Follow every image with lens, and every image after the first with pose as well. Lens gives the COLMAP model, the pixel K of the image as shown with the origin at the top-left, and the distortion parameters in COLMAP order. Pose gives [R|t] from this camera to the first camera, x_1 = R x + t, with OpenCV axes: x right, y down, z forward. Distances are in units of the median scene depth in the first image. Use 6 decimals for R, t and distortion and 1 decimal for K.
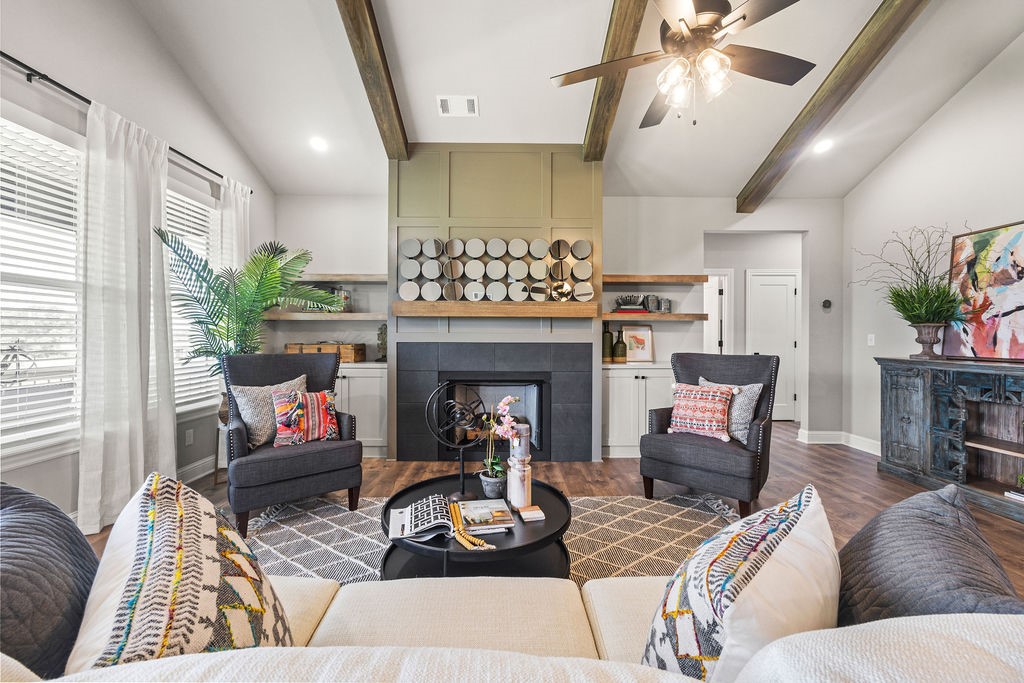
lens RADIAL K [[414.0, 0, 505.5], [0, 414.0, 340.5], [0, 0, 1]] dist [-0.002364, 0.000064]
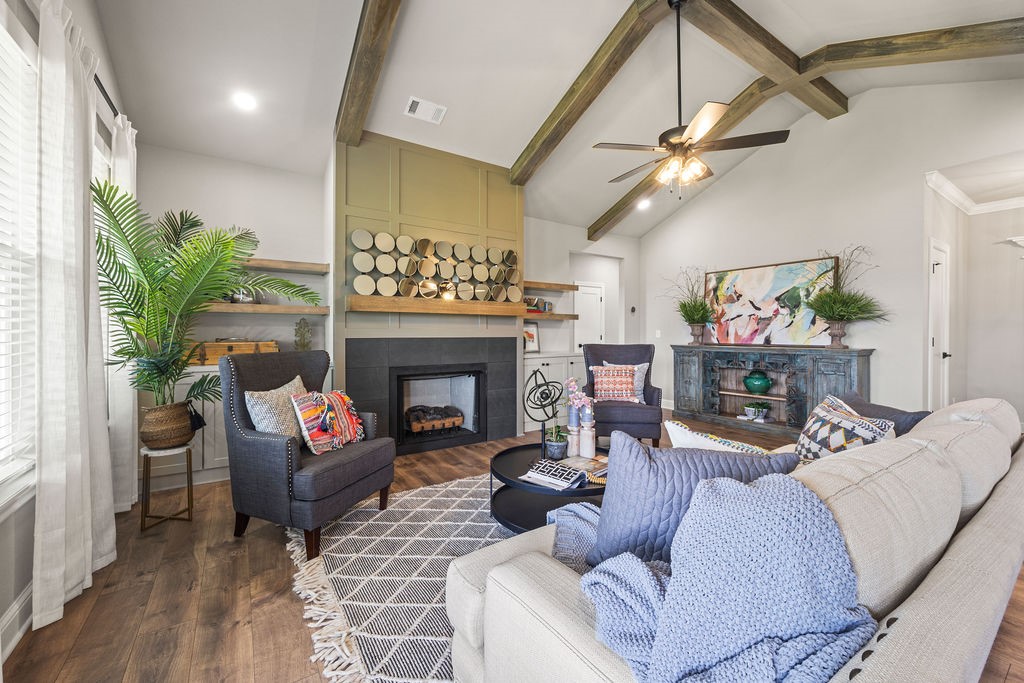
lens RADIAL K [[414.0, 0, 516.3], [0, 414.0, 337.4], [0, 0, 1]] dist [-0.002364, 0.000064]
pose [[0.834047, -0.008816, 0.551623, -0.503594], [0.006291, 0.999959, 0.006470, -0.001729], [-0.551658, -0.001926, 0.834068, 0.003813]]
